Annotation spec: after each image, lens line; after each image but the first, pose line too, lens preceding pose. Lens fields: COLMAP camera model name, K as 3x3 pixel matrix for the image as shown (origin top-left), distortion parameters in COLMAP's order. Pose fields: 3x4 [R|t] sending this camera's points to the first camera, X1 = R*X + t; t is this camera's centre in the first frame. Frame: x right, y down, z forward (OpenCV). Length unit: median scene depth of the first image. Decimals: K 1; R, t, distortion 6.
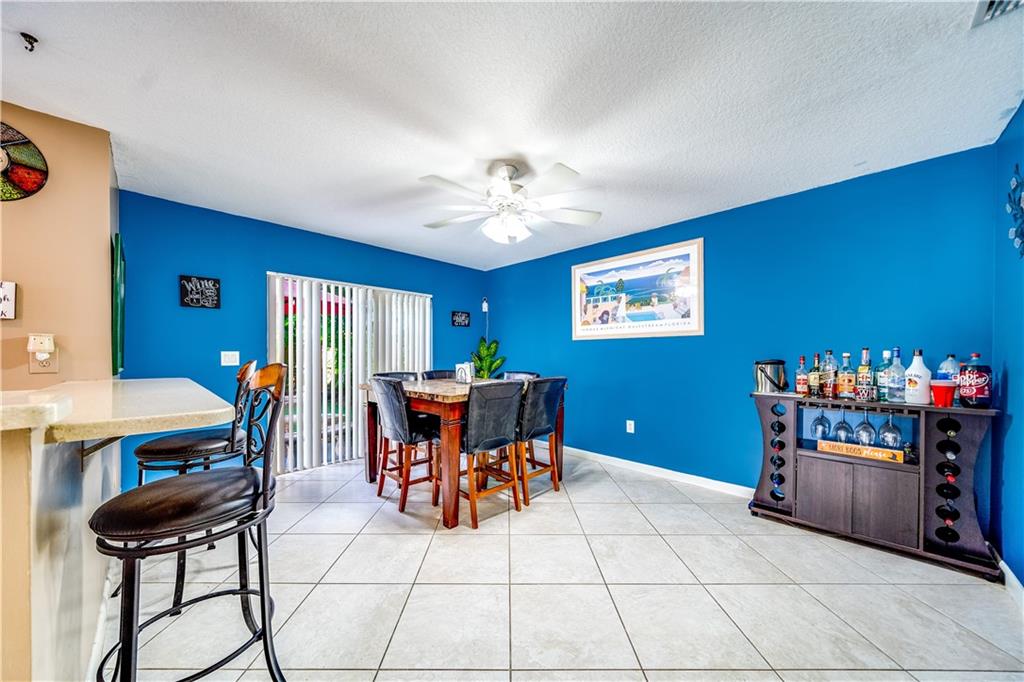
lens RADIAL K [[352.9, 0, 508.7], [0, 352.9, 356.3], [0, 0, 1]] dist [0.000268, 0.000021]
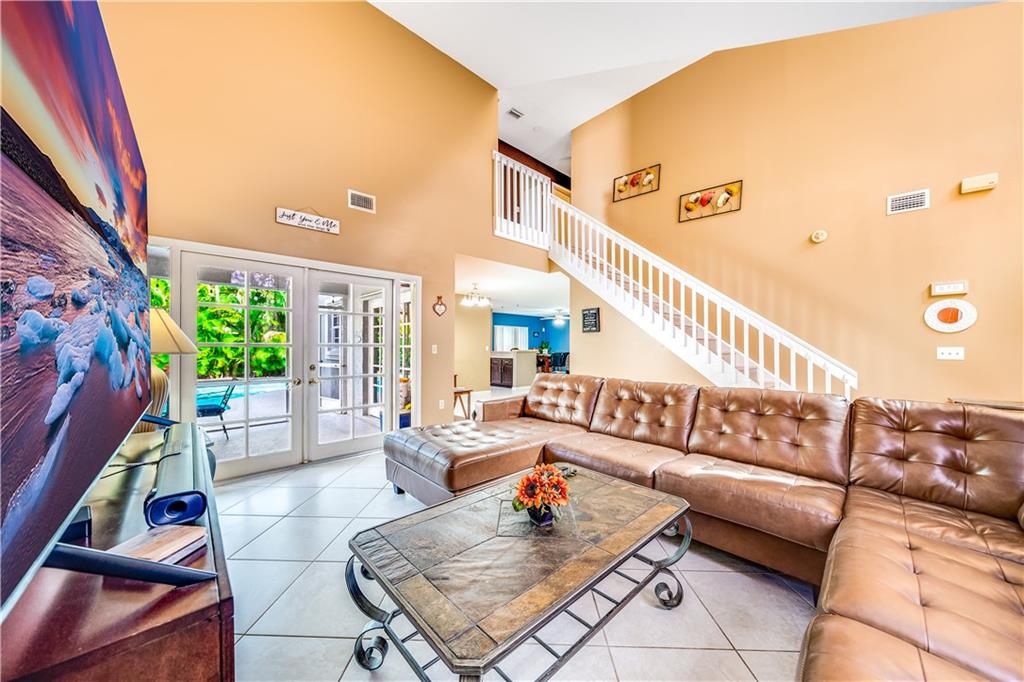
lens RADIAL K [[355.5, 0, 506.5], [0, 355.5, 341.0], [0, 0, 1]] dist [-0.000654, -0.000183]
pose [[0.999162, 0.008196, -0.040092, -0.349826], [-0.009007, 0.999758, -0.020087, 0.010534], [0.039918, 0.020431, 0.998994, -2.567791]]
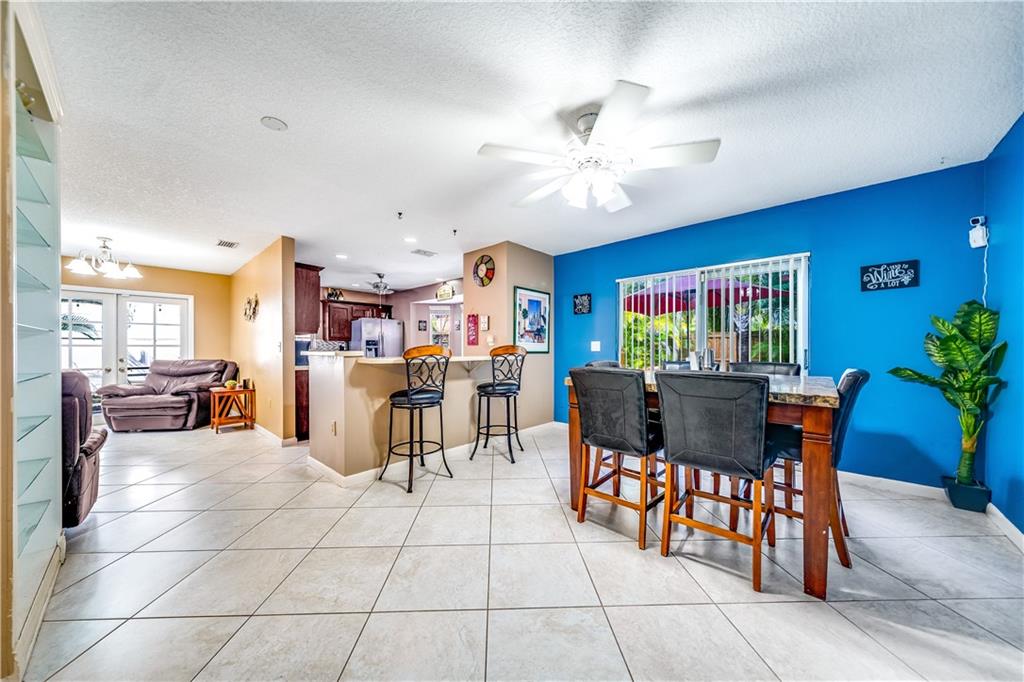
lens RADIAL K [[352.9, 0, 512.2], [0, 352.9, 350.3], [0, 0, 1]] dist [-0.000182, -0.000015]
pose [[0.027889, 0.002619, -0.999608, 0.555064], [-0.001833, 0.999995, 0.002569, 0.017005], [0.999609, 0.001761, 0.027894, 0.519107]]
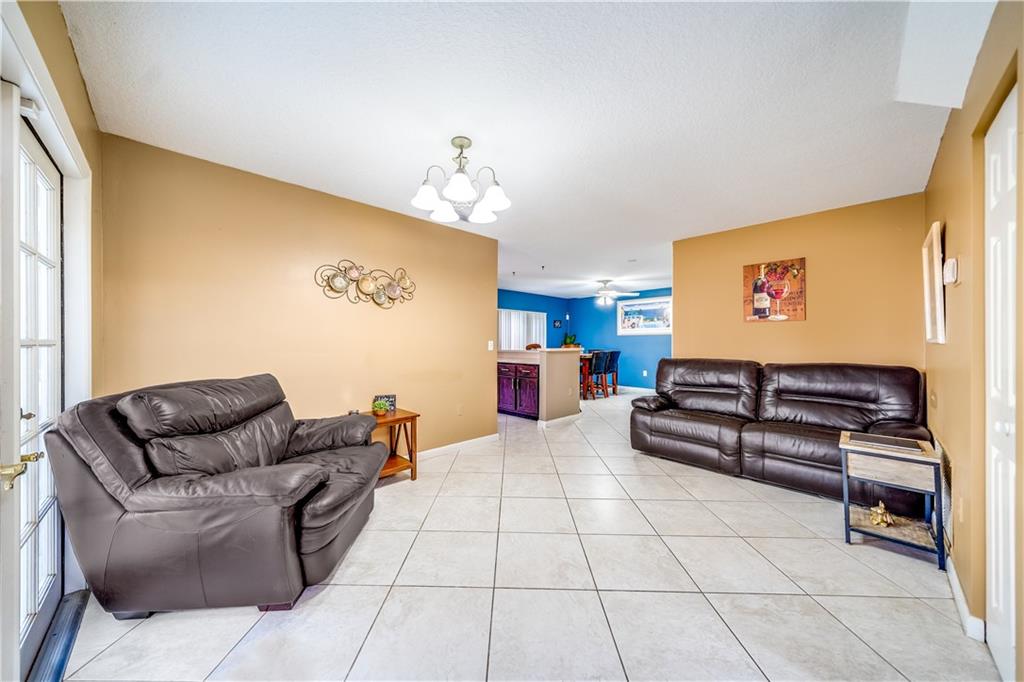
lens RADIAL K [[355.5, 0, 506.5], [0, 355.5, 341.0], [0, 0, 1]] dist [-0.000654, -0.000183]
pose [[0.999647, 0.001874, -0.026491, -0.495860], [-0.002104, 0.999960, -0.008648, 0.008852], [0.026474, 0.008701, 0.999612, -1.338819]]
